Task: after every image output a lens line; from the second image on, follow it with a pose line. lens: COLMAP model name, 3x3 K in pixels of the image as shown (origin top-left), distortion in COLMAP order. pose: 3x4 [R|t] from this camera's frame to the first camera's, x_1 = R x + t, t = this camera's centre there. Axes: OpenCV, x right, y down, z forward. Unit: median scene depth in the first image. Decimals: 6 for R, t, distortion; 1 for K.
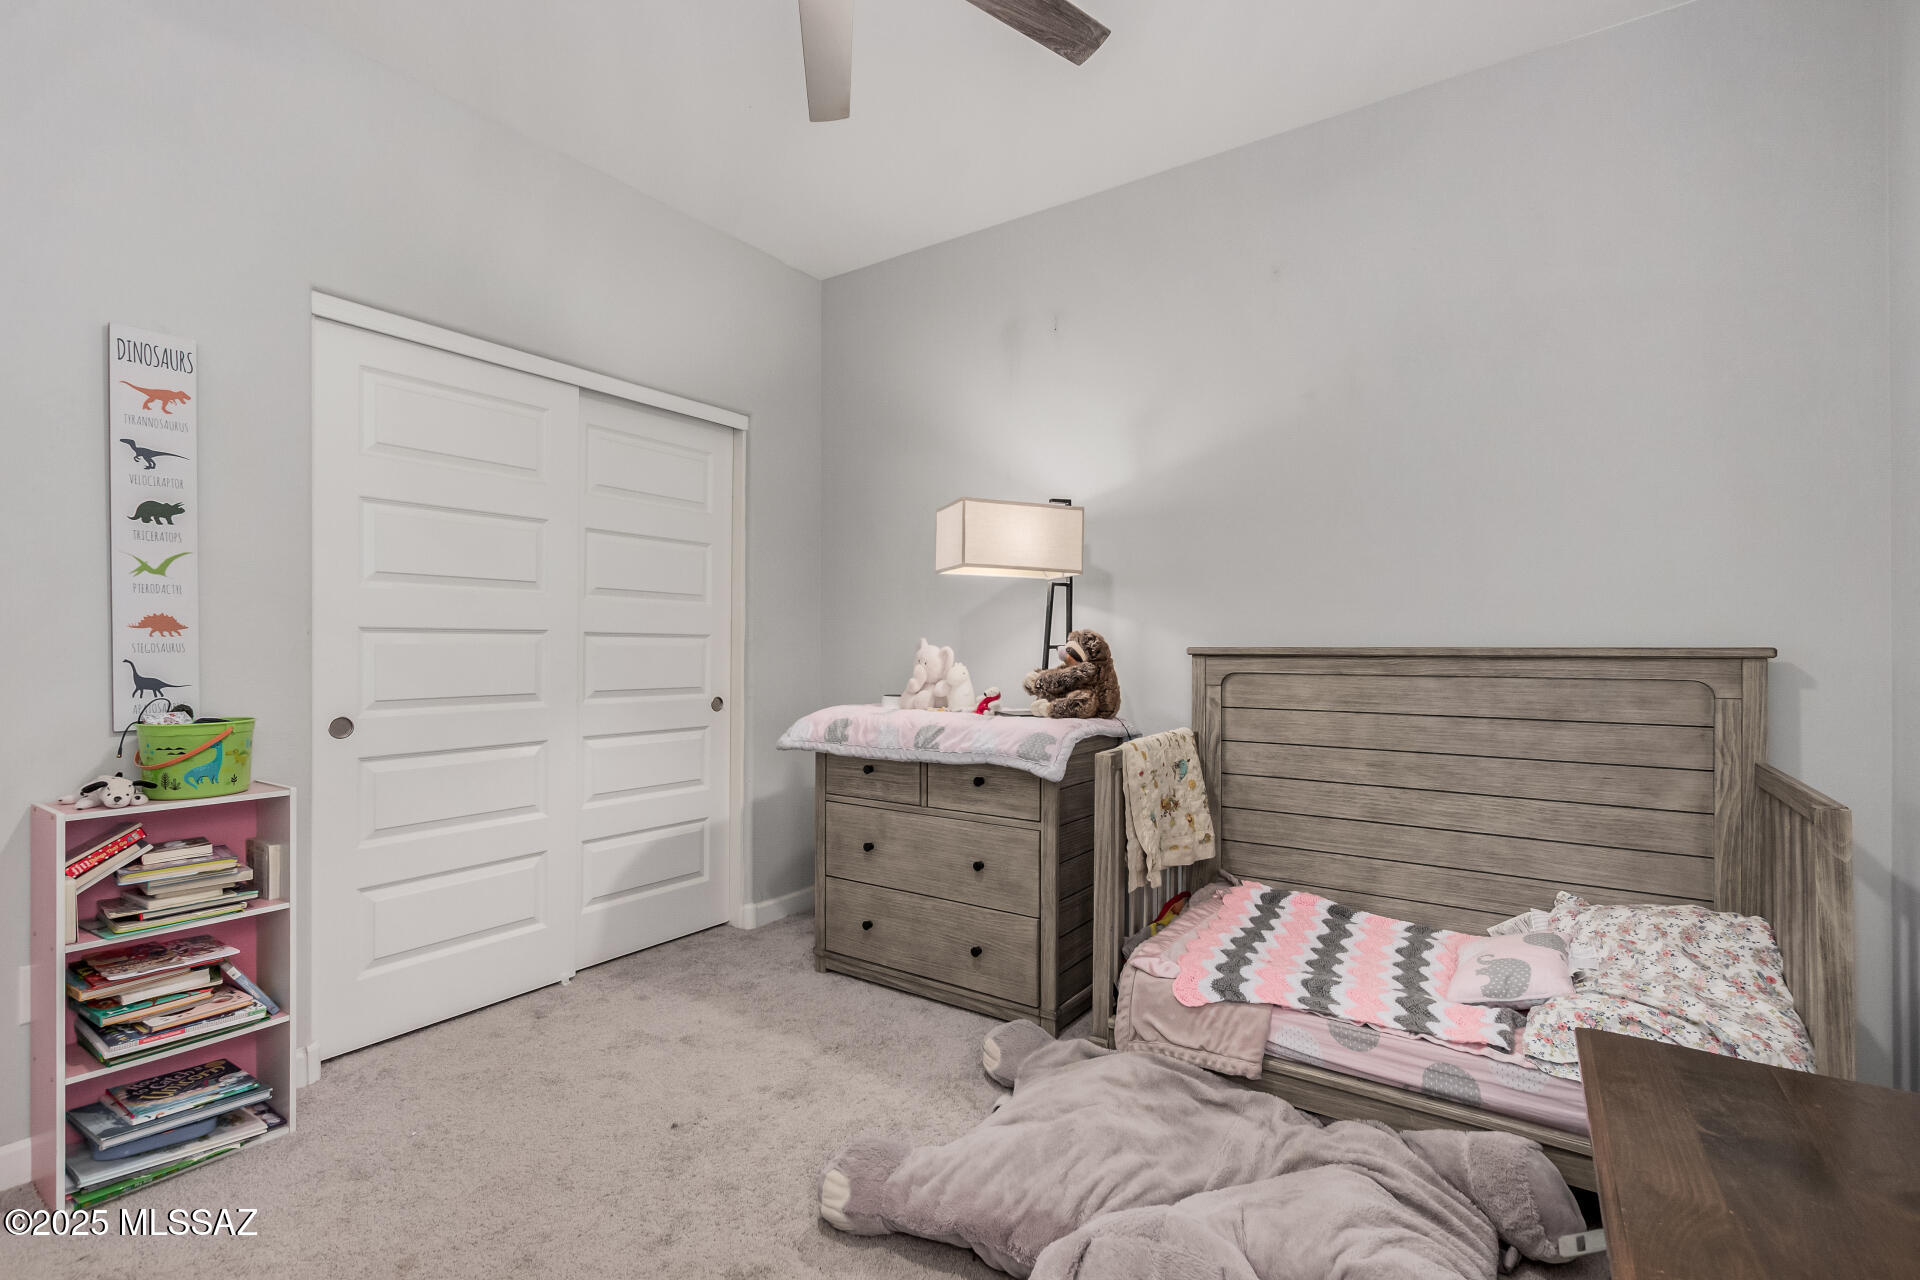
lens RADIAL K [[880.7, 0, 971.6], [0, 880.7, 638.8], [0, 0, 1]] dist [0.004598, -0.000274]
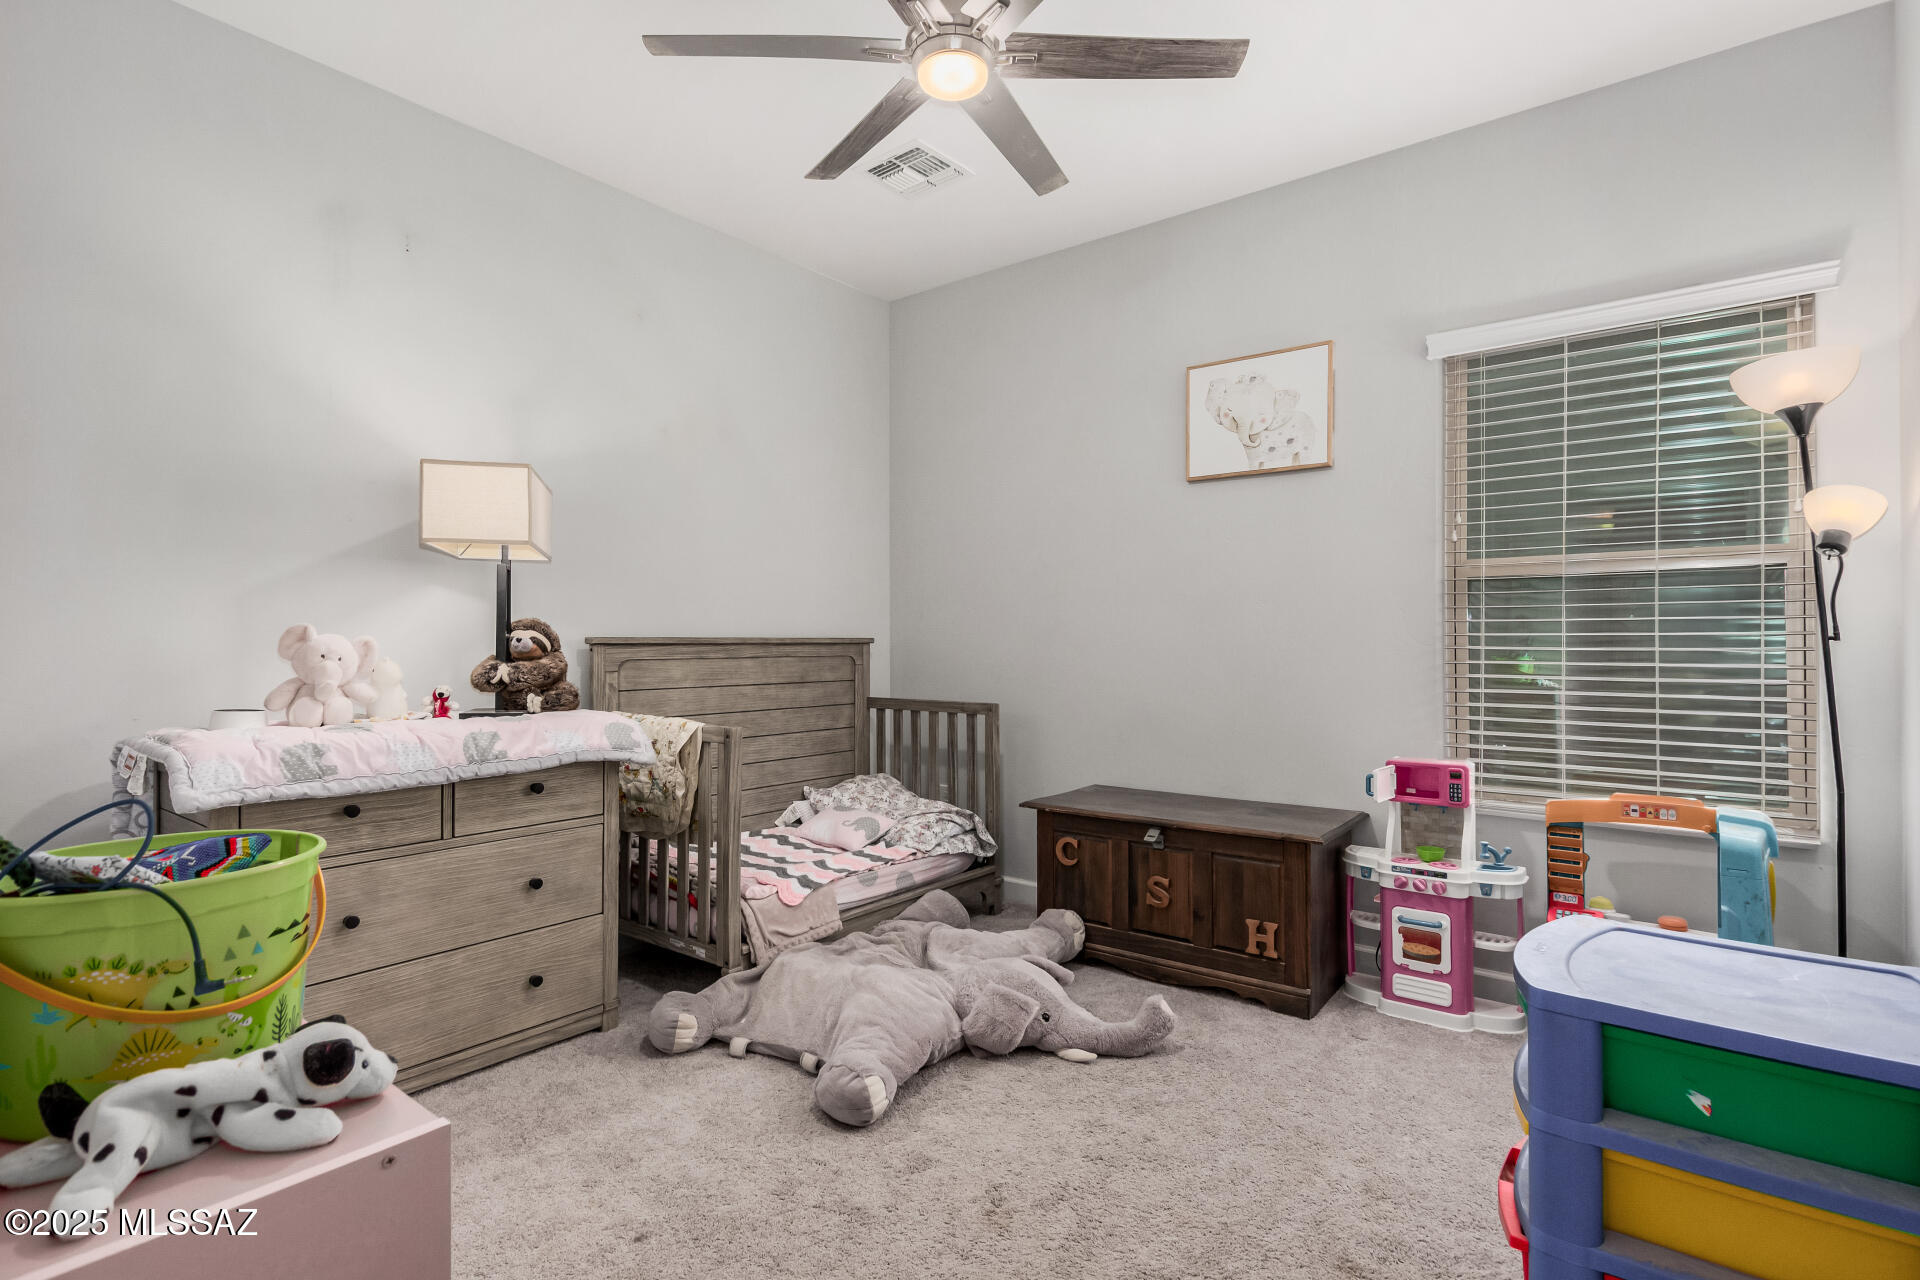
lens RADIAL K [[880.7, 0, 972.9], [0, 880.7, 644.4], [0, 0, 1]] dist [0.004598, -0.000274]
pose [[0.086315, -0.005156, 0.996255, -0.864868], [-0.009019, 0.999942, 0.005957, 0.008952], [-0.996227, -0.009499, 0.086263, 0.507470]]
